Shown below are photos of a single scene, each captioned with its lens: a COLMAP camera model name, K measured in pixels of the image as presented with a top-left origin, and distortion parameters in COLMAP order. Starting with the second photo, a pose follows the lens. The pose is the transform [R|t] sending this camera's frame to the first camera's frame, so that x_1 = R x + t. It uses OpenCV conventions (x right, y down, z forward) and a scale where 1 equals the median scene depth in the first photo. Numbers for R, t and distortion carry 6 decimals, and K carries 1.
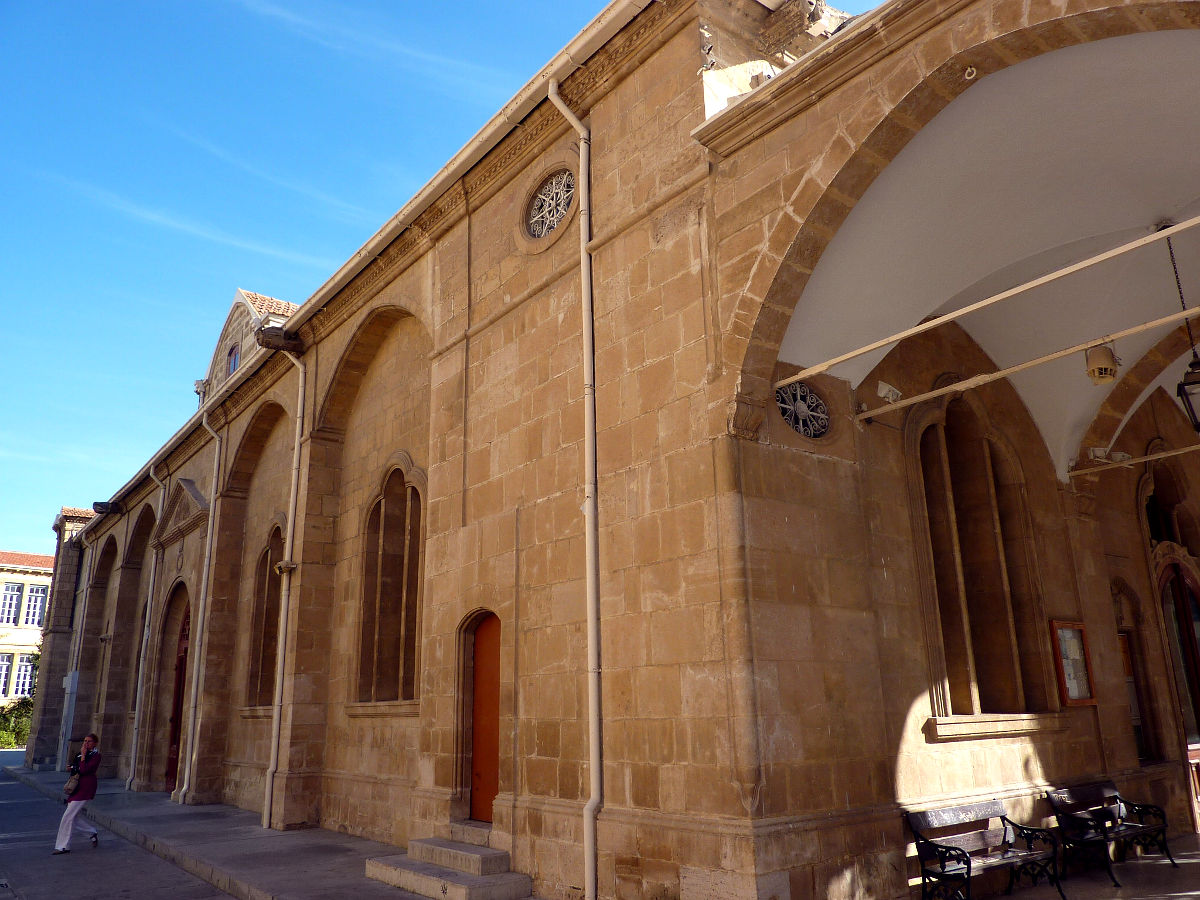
lens RADIAL K [[887.0, 0, 600.0], [0, 887.0, 450.0], [0, 0, 1]] dist [-0.001965, -0.030610]
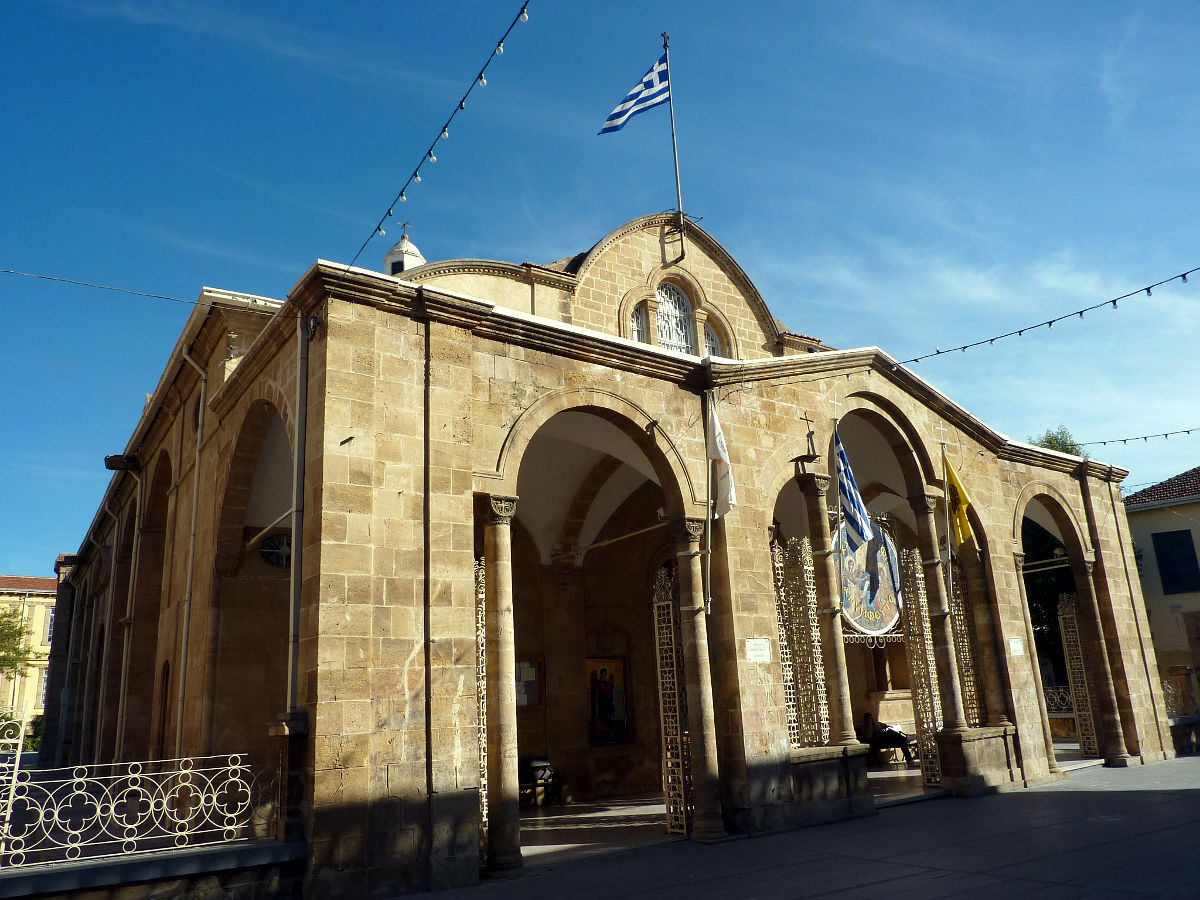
lens RADIAL K [[887.0, 0, 600.0], [0, 887.0, 450.0], [0, 0, 1]] dist [-0.001965, -0.030610]
pose [[0.996396, -0.047890, -0.070009, 0.736349], [0.048795, 0.998745, 0.011283, -0.176896], [0.069381, -0.014658, 0.997483, -0.544043]]
